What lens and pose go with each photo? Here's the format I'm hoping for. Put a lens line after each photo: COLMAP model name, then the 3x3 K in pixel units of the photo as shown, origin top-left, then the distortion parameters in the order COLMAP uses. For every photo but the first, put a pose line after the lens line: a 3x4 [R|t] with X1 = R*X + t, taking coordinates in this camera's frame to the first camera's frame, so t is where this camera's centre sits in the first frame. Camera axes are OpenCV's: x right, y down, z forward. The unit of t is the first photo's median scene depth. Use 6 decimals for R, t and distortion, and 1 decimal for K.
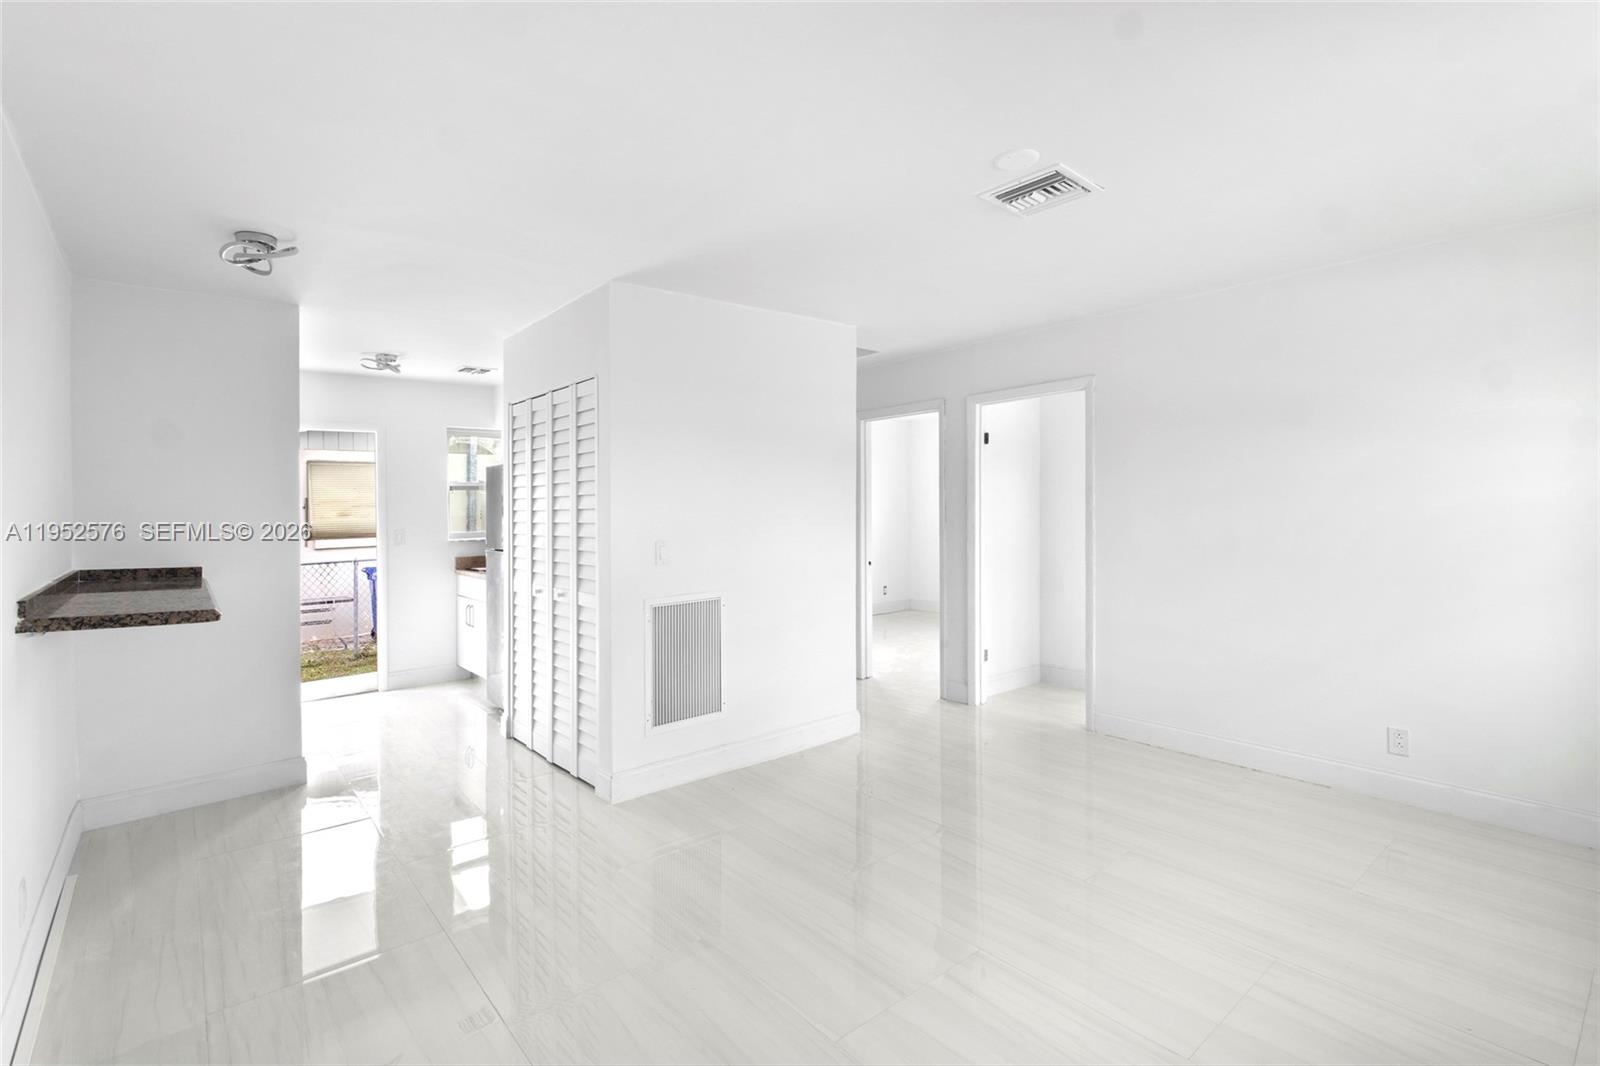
lens RADIAL K [[760.5, 0, 819.2], [0, 760.5, 519.9], [0, 0, 1]] dist [0.005862, 0.000241]
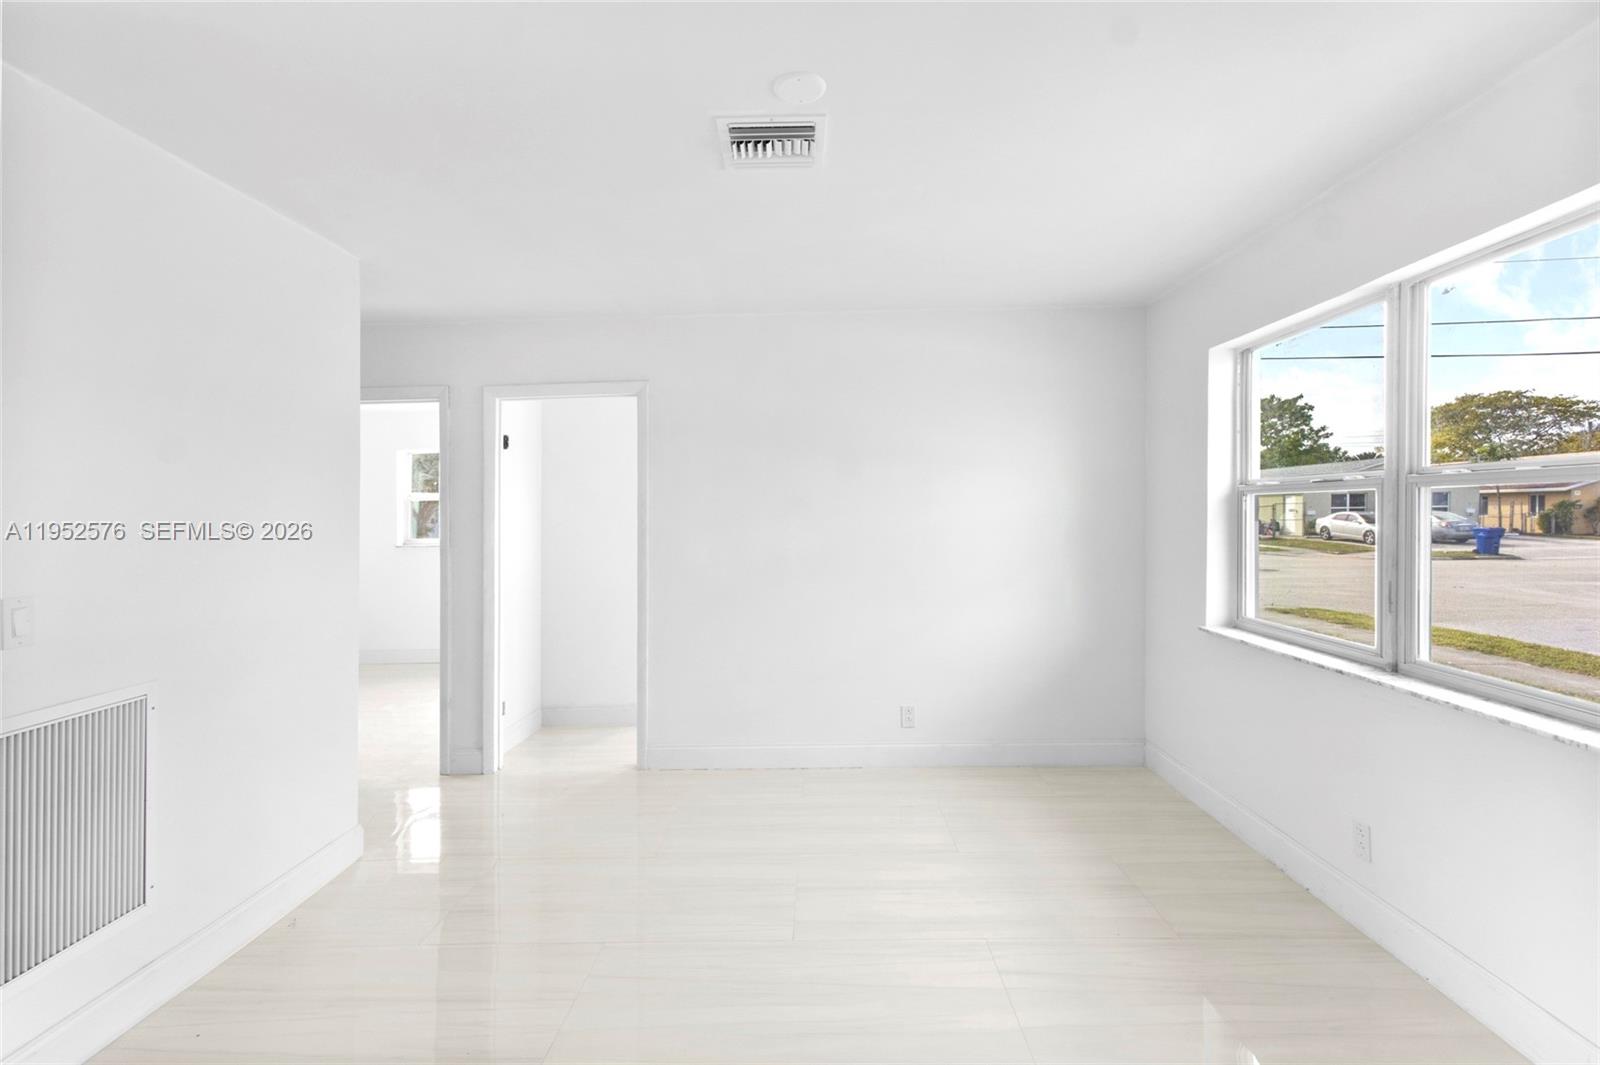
lens RADIAL K [[754.3, 0, 805.0], [0, 754.3, 535.8], [0, 0, 1]] dist [0.002900, 0.001342]
pose [[0.667115, -0.017213, 0.744756, -0.184491], [0.022466, 0.999743, 0.002983, -0.002124], [-0.744616, 0.014741, 0.667330, 0.244957]]
